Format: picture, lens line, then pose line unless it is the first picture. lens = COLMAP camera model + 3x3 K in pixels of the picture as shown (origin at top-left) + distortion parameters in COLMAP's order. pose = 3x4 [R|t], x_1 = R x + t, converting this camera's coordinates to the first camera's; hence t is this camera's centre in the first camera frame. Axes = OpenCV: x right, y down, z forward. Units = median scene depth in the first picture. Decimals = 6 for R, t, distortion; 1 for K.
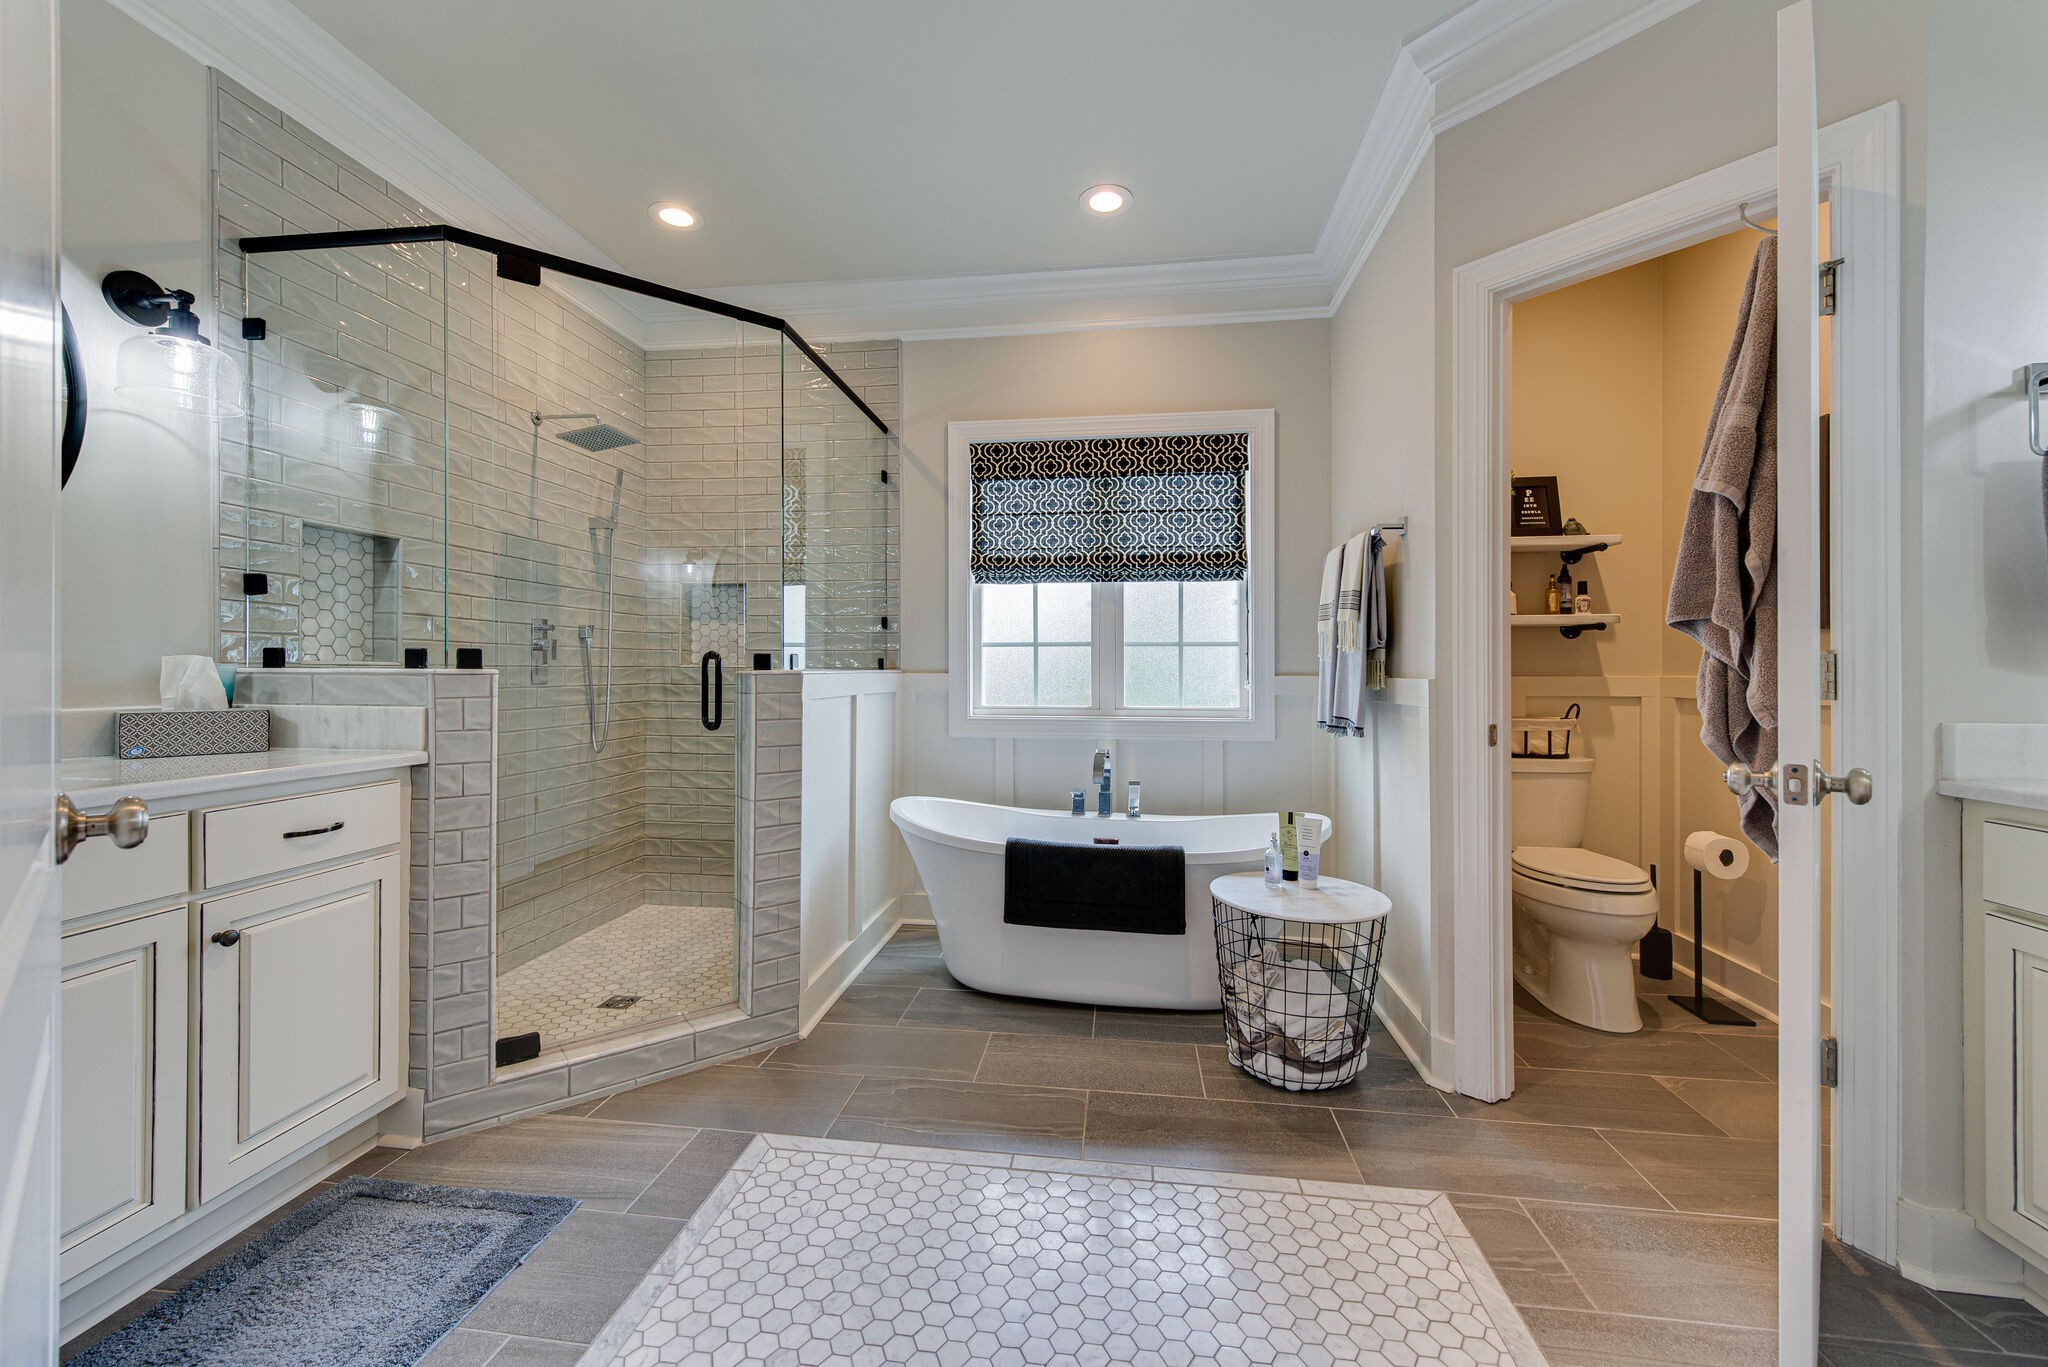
lens RADIAL K [[834.6, 0, 1022.6], [0, 834.6, 674.3], [0, 0, 1]] dist [-0.004037, -0.001653]
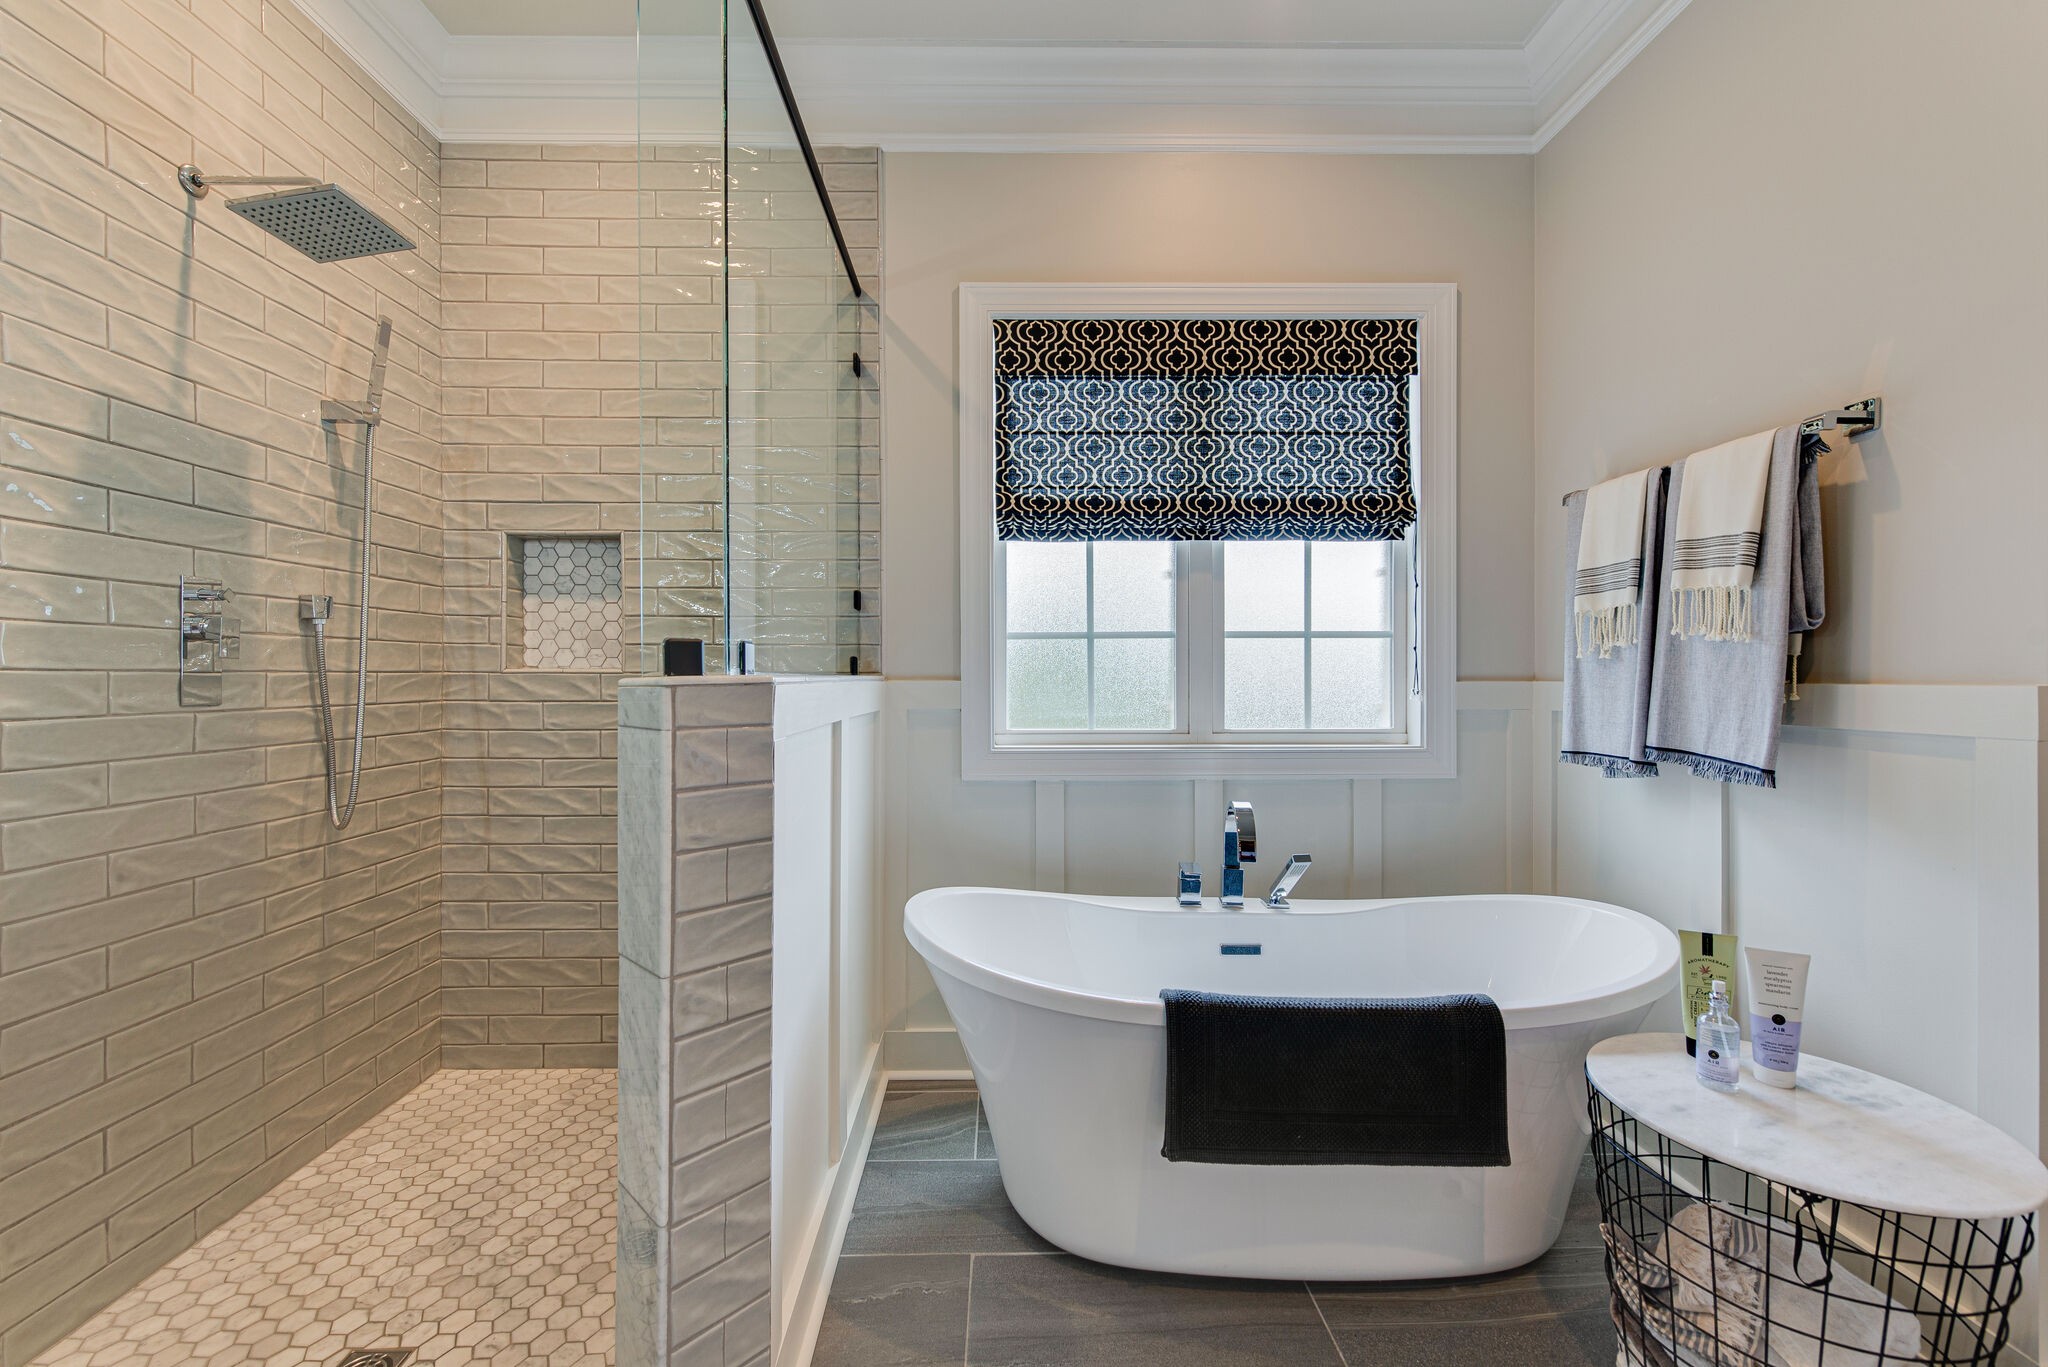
lens RADIAL K [[834.6, 0, 1019.4], [0, 834.6, 676.0], [0, 0, 1]] dist [-0.004037, -0.001653]
pose [[0.988867, -0.005036, 0.148718, -0.143784], [0.005829, 0.999971, -0.004896, -0.001013], [-0.148689, 0.005708, 0.988868, 0.380151]]
